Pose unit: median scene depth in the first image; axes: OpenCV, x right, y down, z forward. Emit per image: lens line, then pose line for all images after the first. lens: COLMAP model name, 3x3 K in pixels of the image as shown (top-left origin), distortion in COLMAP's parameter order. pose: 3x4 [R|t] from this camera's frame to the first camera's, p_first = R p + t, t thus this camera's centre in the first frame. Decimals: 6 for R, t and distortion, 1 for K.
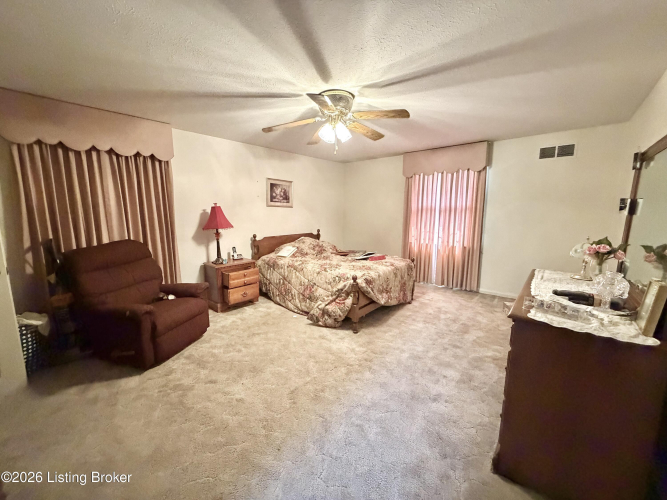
lens RADIAL K [[264.5, 0, 329.8], [0, 264.5, 252.9], [0, 0, 1]] dist [-0.002935, -0.000052]
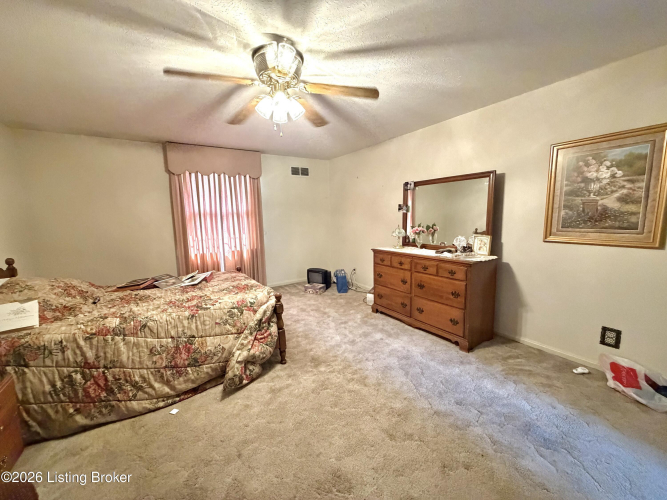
lens RADIAL K [[264.5, 0, 333.9], [0, 264.5, 248.7], [0, 0, 1]] dist [-0.002935, -0.000052]
pose [[0.285301, -0.133351, 0.949116, -0.509052], [0.174866, 0.980895, 0.085252, -0.073149], [-0.942351, 0.141645, 0.303168, 0.492861]]
